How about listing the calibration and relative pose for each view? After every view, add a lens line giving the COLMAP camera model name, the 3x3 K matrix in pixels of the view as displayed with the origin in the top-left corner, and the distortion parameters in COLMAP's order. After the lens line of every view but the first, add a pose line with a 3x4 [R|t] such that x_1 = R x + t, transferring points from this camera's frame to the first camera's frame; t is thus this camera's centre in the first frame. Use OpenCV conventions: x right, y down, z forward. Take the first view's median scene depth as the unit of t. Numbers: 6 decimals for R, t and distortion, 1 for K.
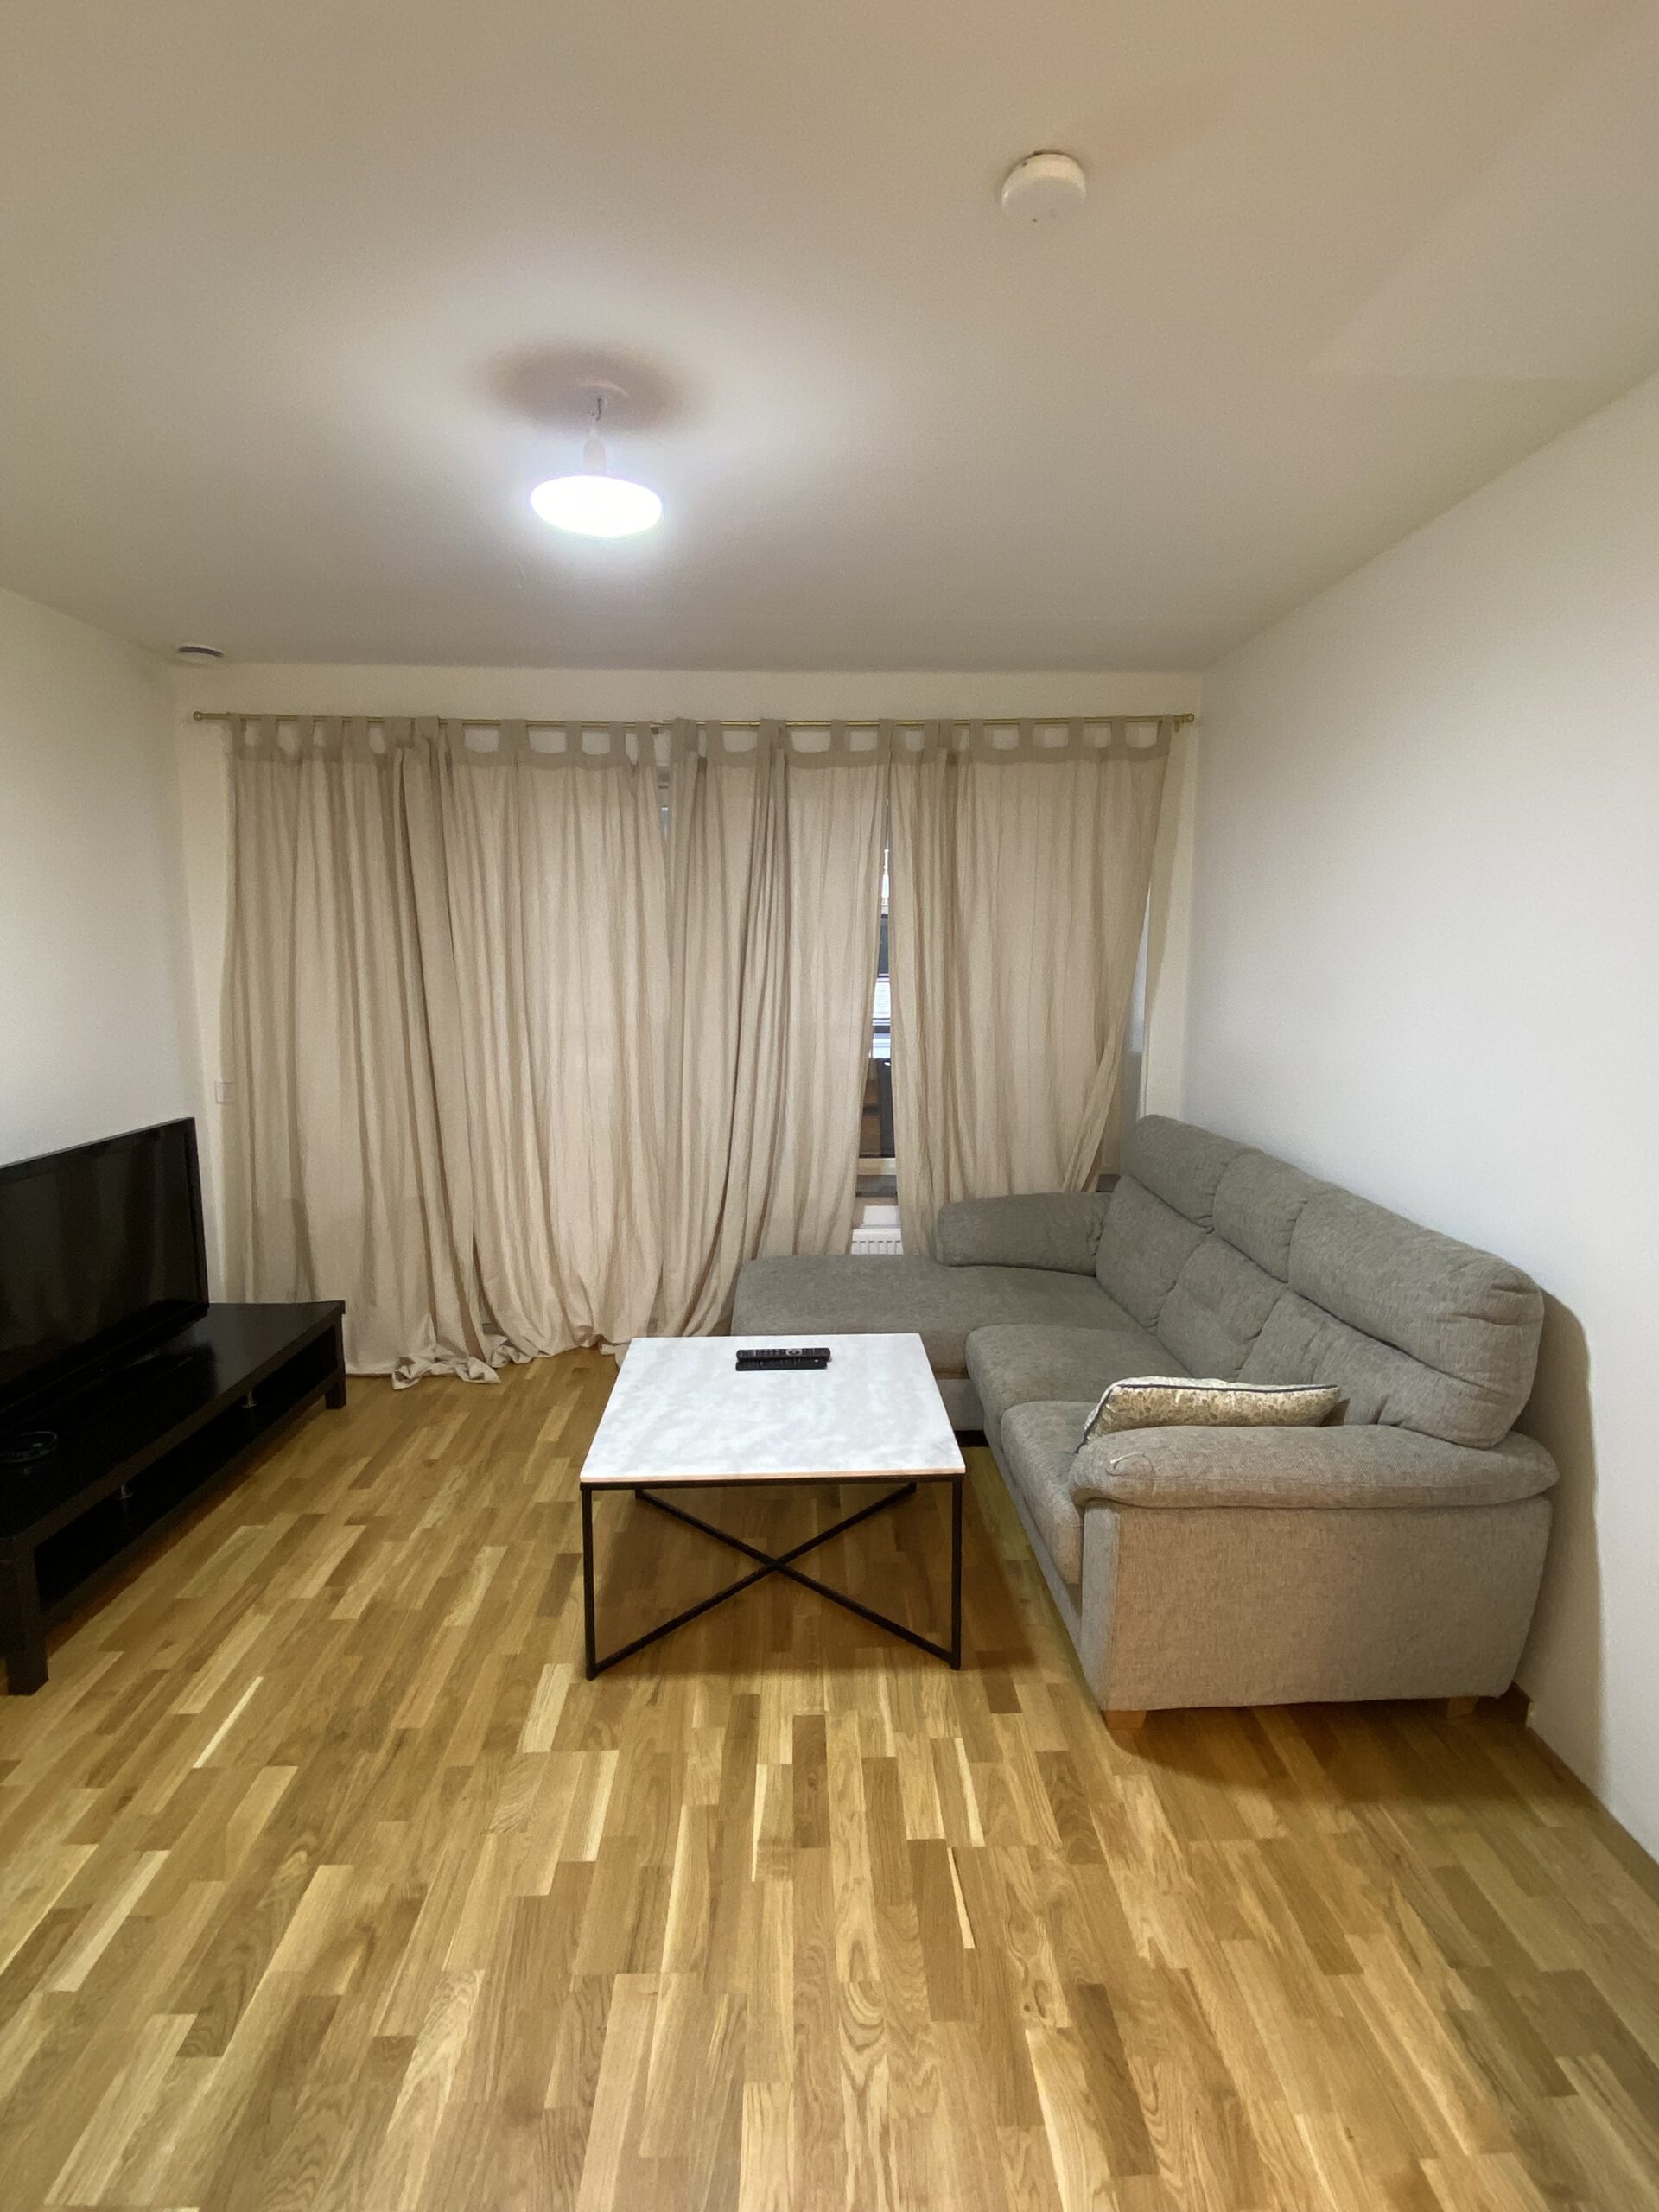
lens RADIAL K [[1118.4, 0, 827.7], [0, 1118.4, 1098.6], [0, 0, 1]] dist [0.000873, -0.011639]
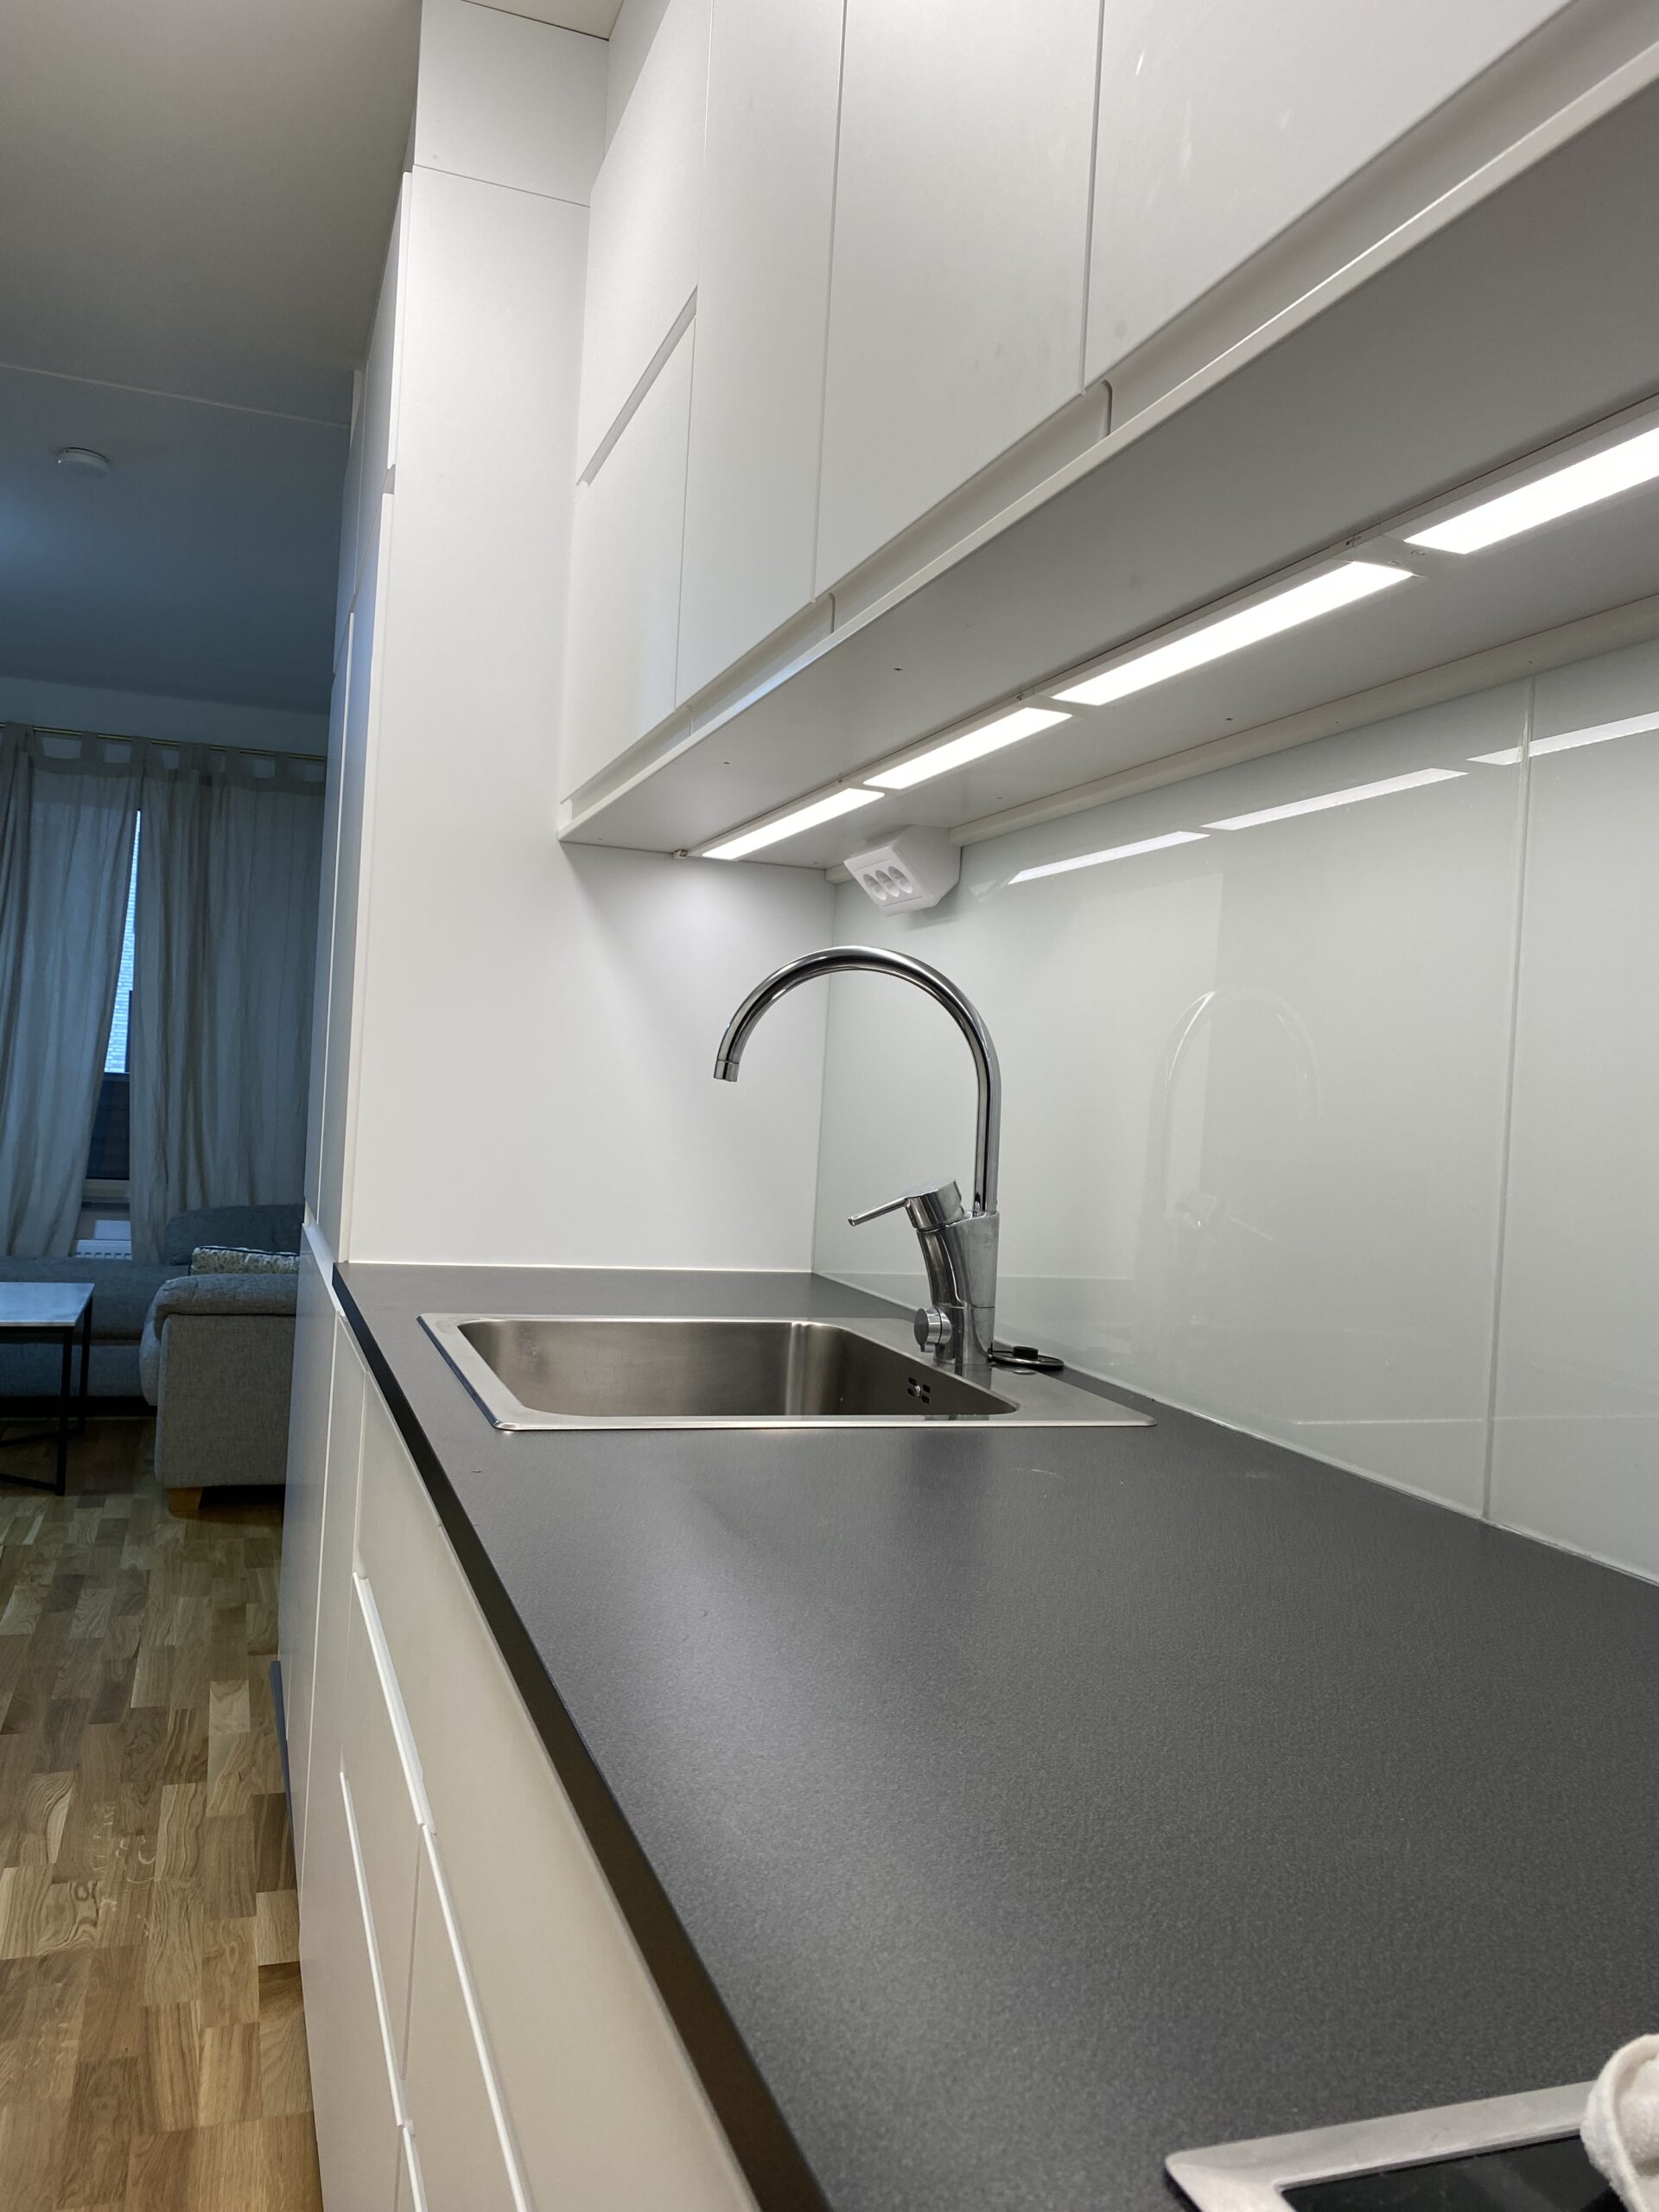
lens RADIAL K [[1687.8, 0, 836.4], [0, 1687.8, 1093.4], [0, 0, 1]] dist [-0.014310, -0.004086]
pose [[0.948056, 0.054631, 0.313376, 0.346019], [-0.013297, 0.991087, -0.132549, 0.334897], [-0.317824, 0.121497, 0.940333, -1.128232]]
